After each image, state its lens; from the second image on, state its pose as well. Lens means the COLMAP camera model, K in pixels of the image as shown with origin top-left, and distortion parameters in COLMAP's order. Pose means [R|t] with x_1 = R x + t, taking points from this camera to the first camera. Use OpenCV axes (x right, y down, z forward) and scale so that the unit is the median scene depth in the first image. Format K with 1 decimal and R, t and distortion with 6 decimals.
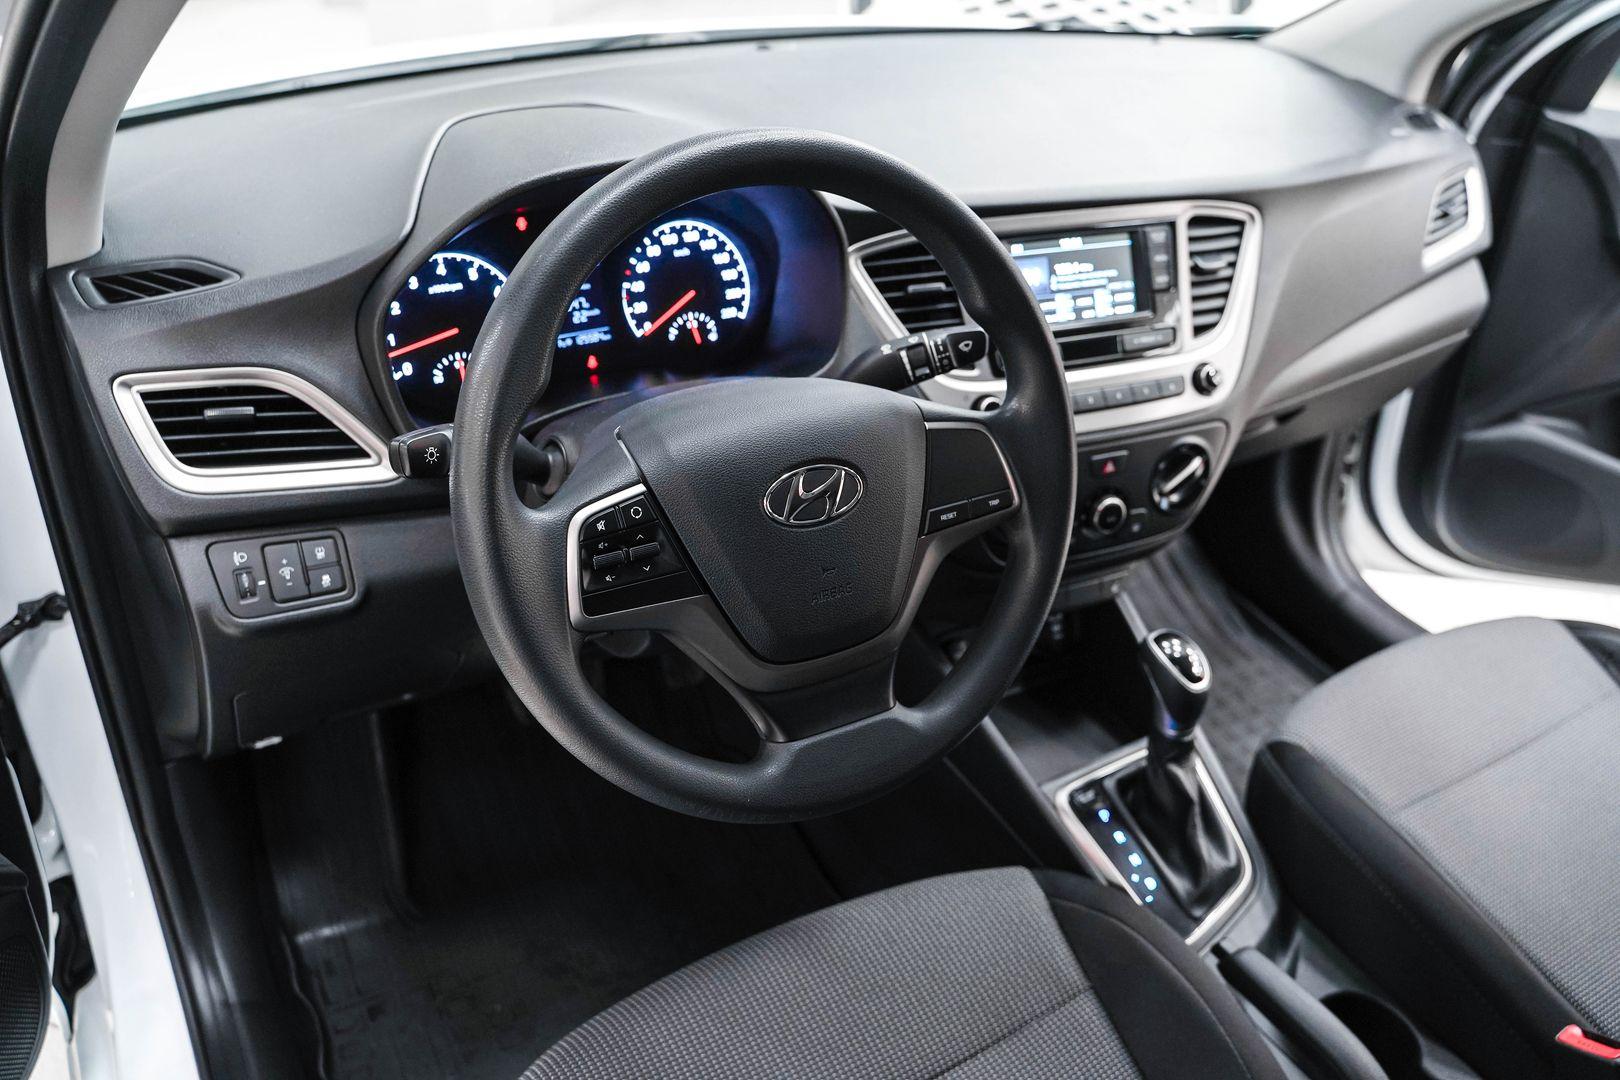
lens RADIAL K [[1305.8, 0, 784.4], [0, 1305.8, 552.6], [0, 0, 1]] dist [-0.118932, 0.097108]
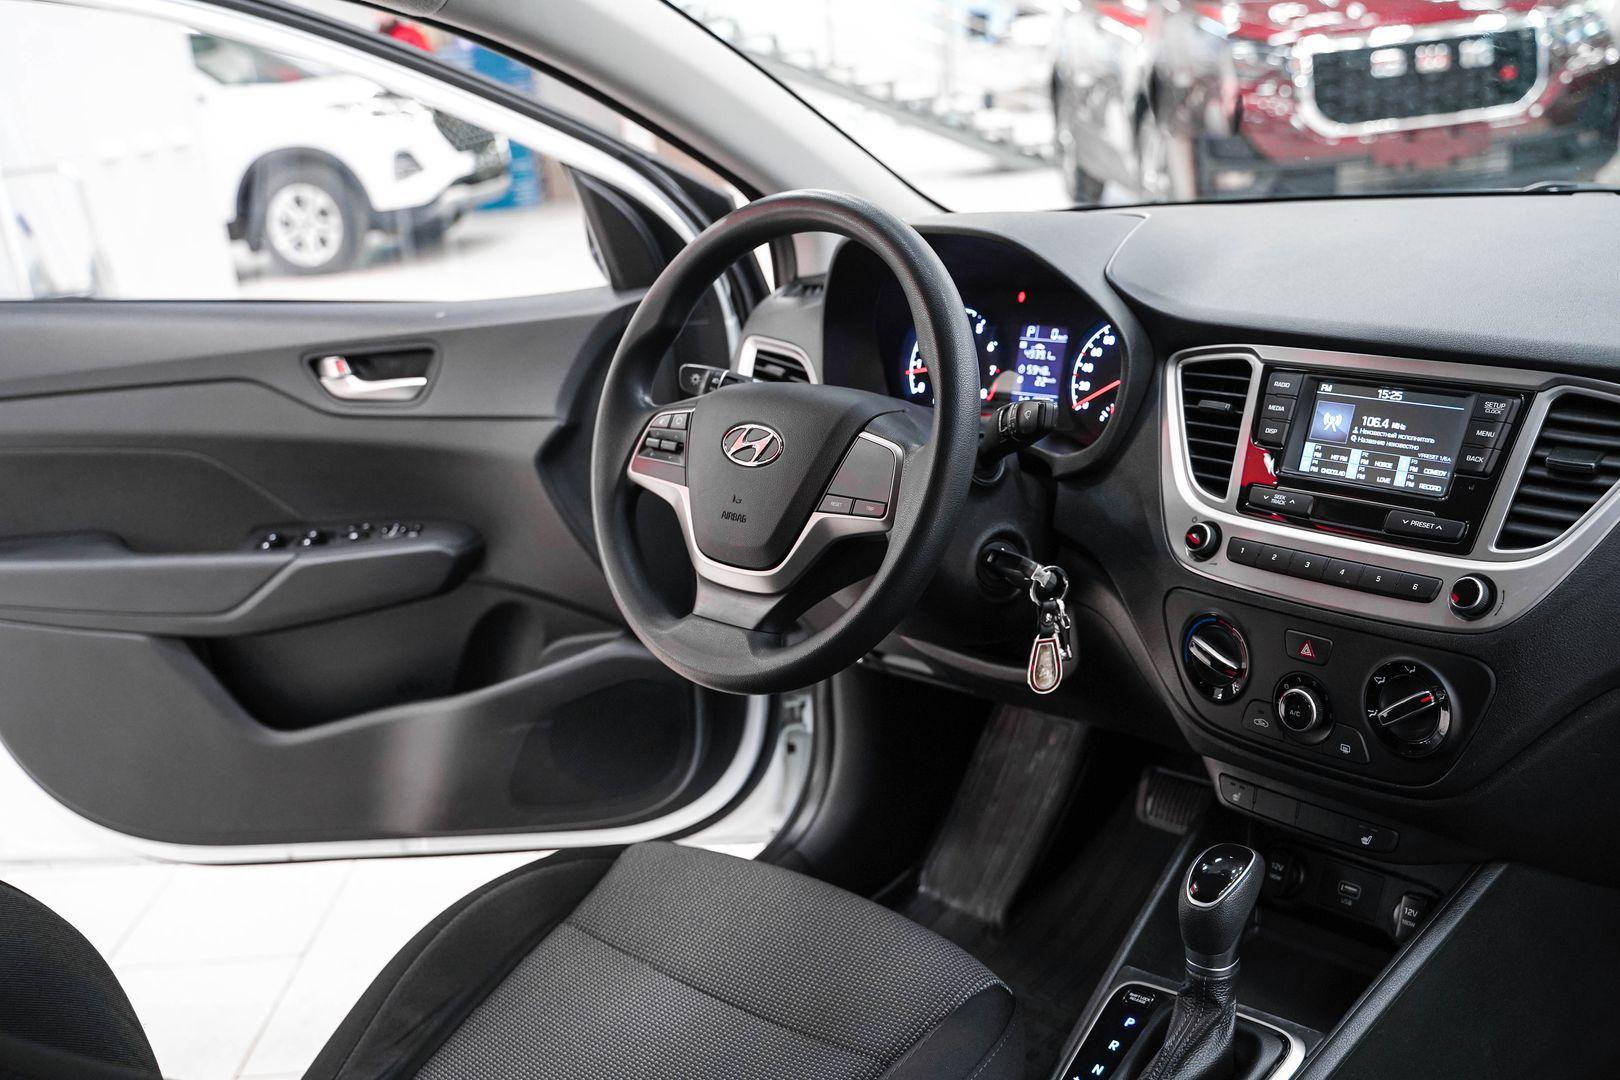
lens RADIAL K [[1717.2, 0, 805.3], [0, 1717.2, 535.2], [0, 0, 1]] dist [-0.019578, 0.000000]
pose [[0.251342, 0.208255, -0.945228, 1.234952], [-0.412551, 0.906476, 0.090017, -0.102849], [0.875573, 0.367330, 0.313752, 0.359483]]
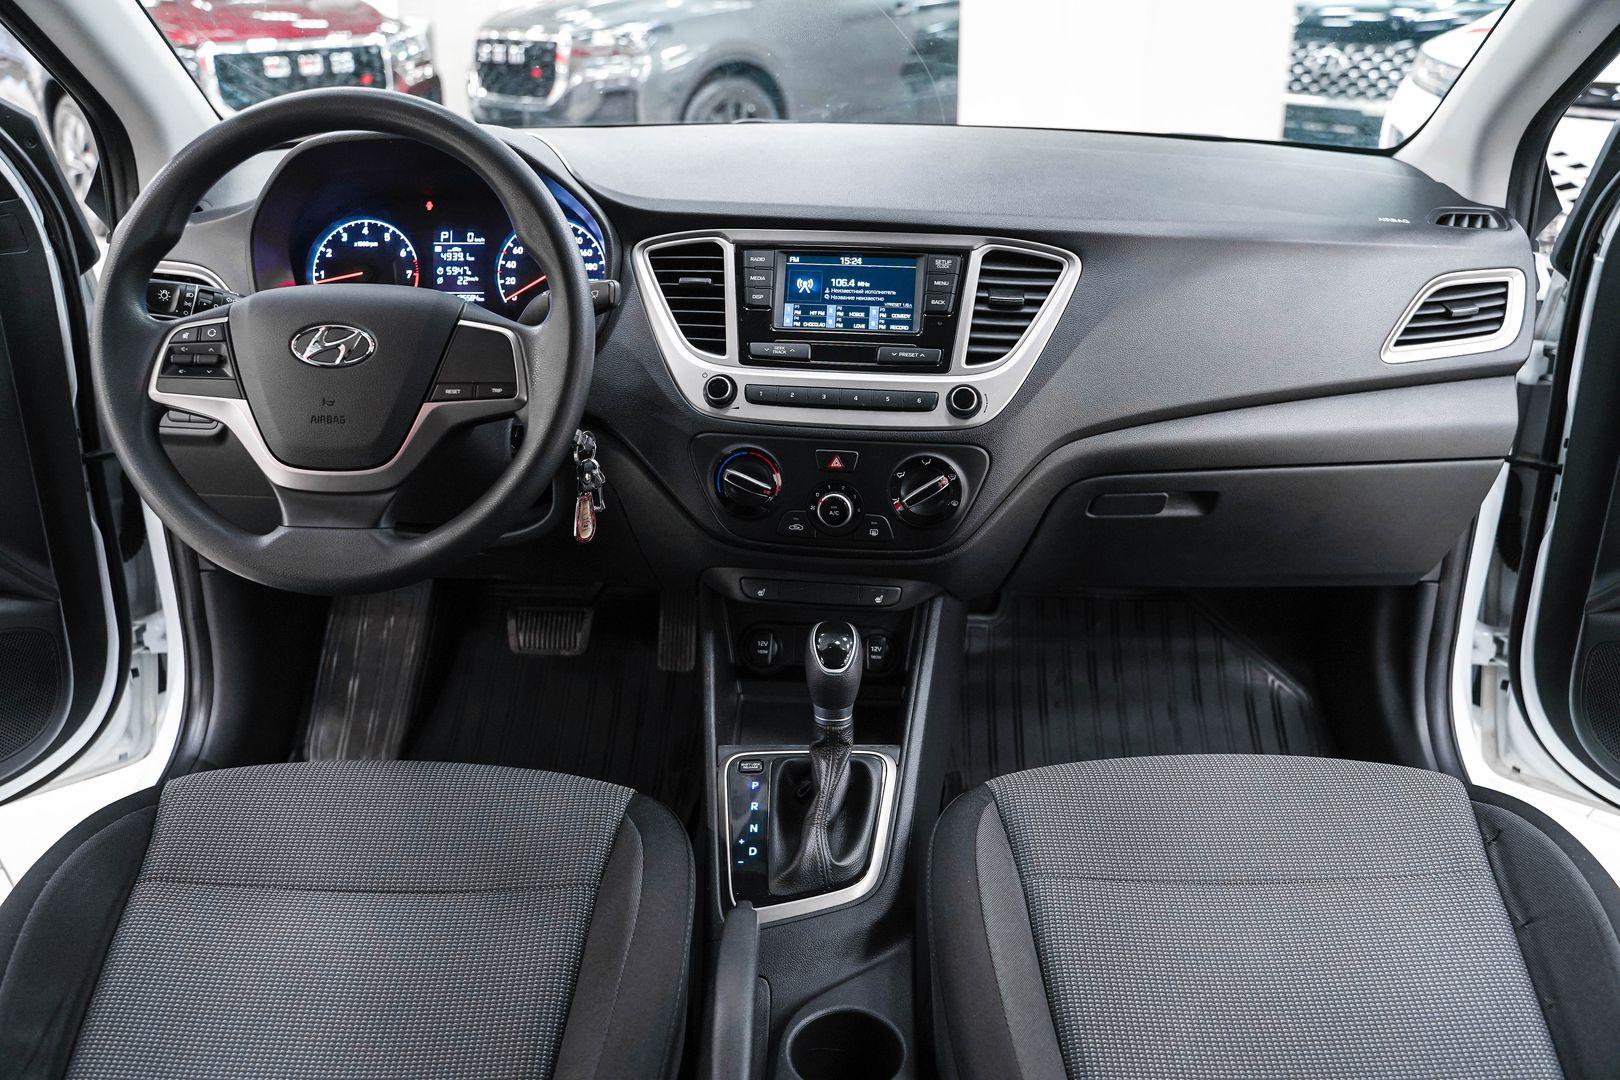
lens RADIAL K [[1305.8, 0, 801.0], [0, 1305.8, 527.3], [0, 0, 1]] dist [-0.118932, 0.097108]
pose [[0.849200, 0.163468, -0.502134, 0.799040], [-0.247874, 0.963009, -0.105696, 0.108448], [0.466281, 0.214223, 0.858307, 0.083783]]
